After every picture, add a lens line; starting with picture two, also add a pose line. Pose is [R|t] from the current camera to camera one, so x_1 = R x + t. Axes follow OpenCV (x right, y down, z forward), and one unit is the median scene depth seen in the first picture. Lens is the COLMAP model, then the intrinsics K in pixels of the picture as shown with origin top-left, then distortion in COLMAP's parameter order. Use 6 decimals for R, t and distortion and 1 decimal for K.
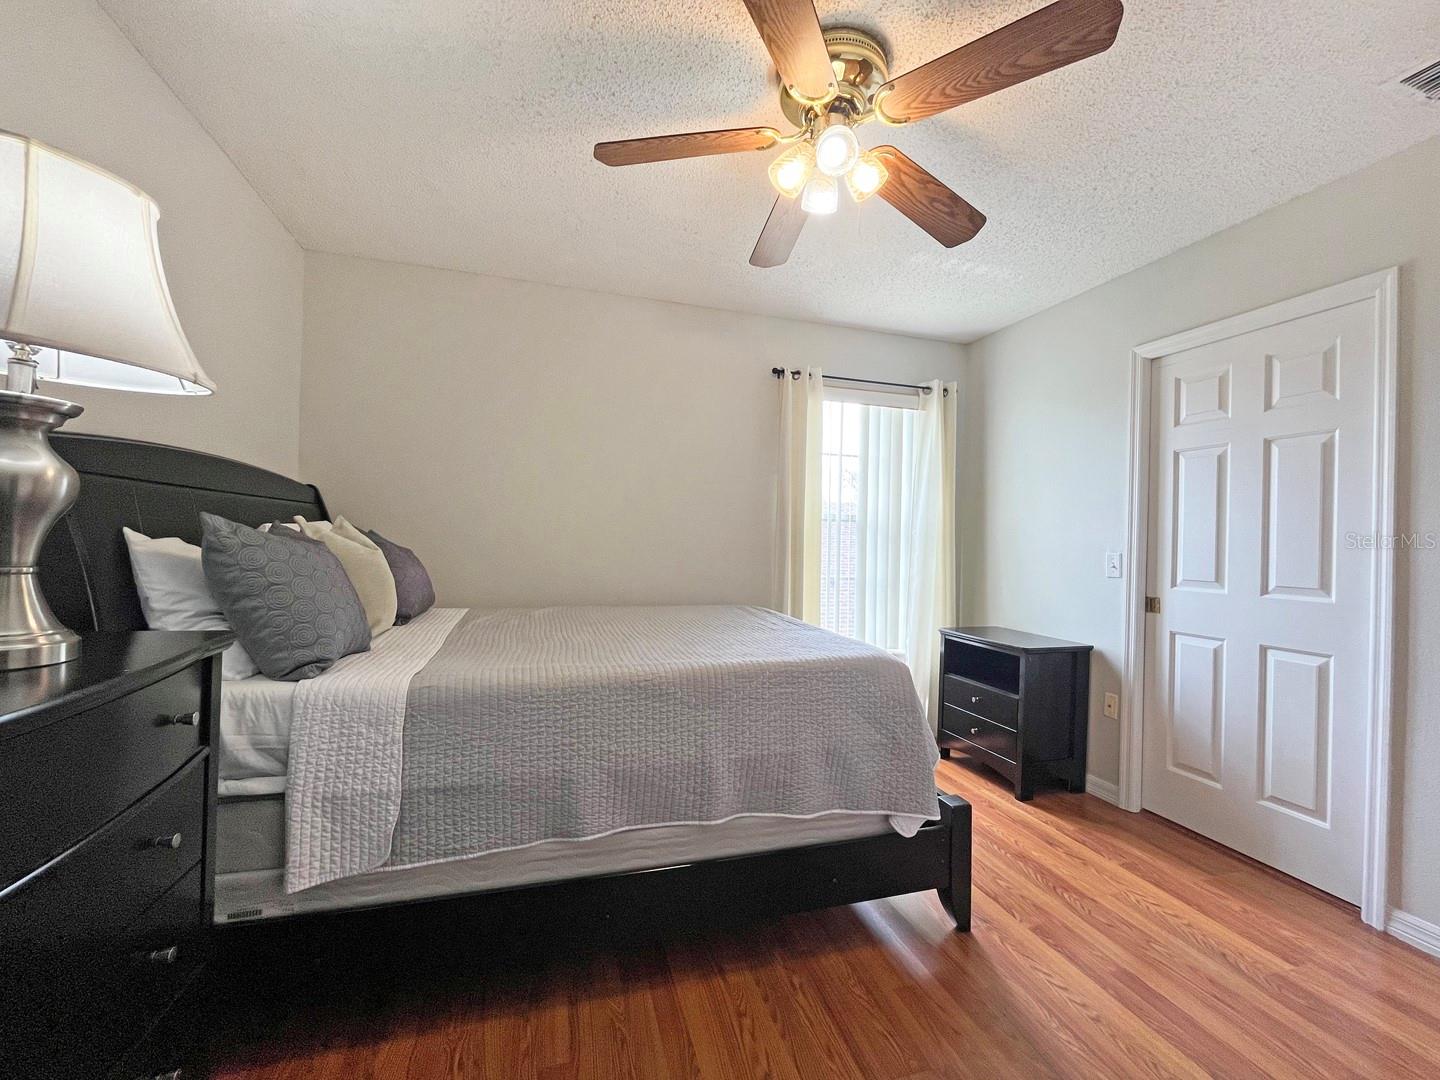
lens RADIAL K [[588.7, 0, 717.8], [0, 588.7, 538.5], [0, 0, 1]] dist [0.000250, 0.000207]
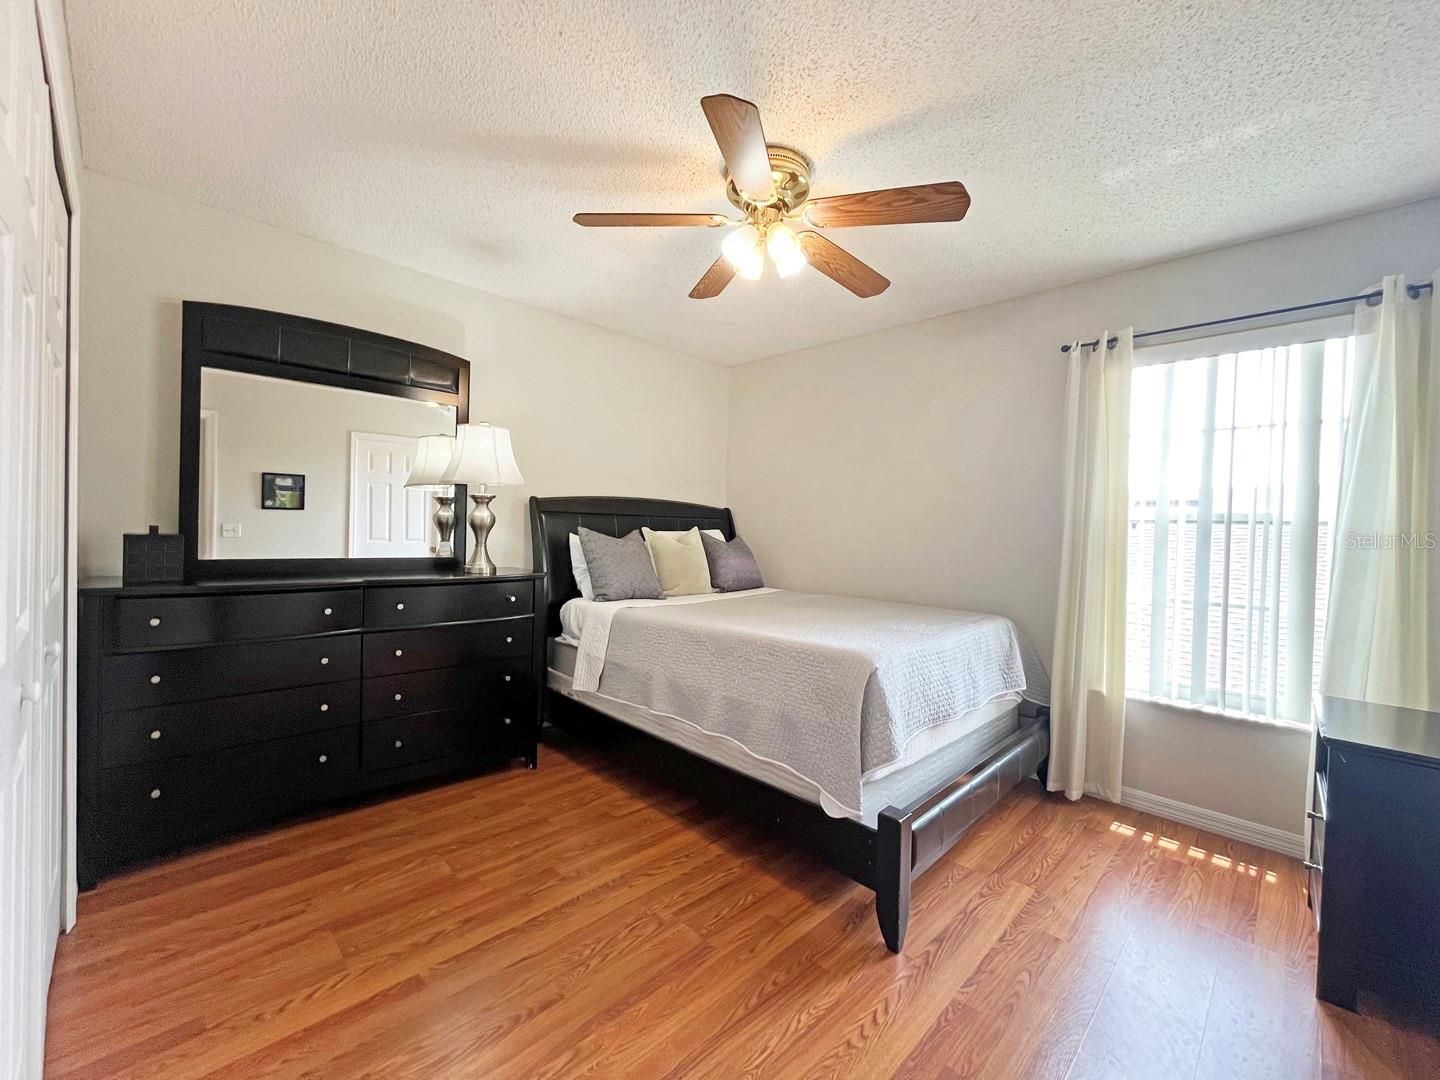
lens RADIAL K [[588.7, 0, 717.8], [0, 588.7, 538.5], [0, 0, 1]] dist [0.000250, 0.000207]
pose [[0.467119, 0.003498, -0.884188, 1.276245], [-0.015834, 0.999865, -0.004410, 0.004527], [0.884053, 0.016060, 0.467111, 0.324750]]
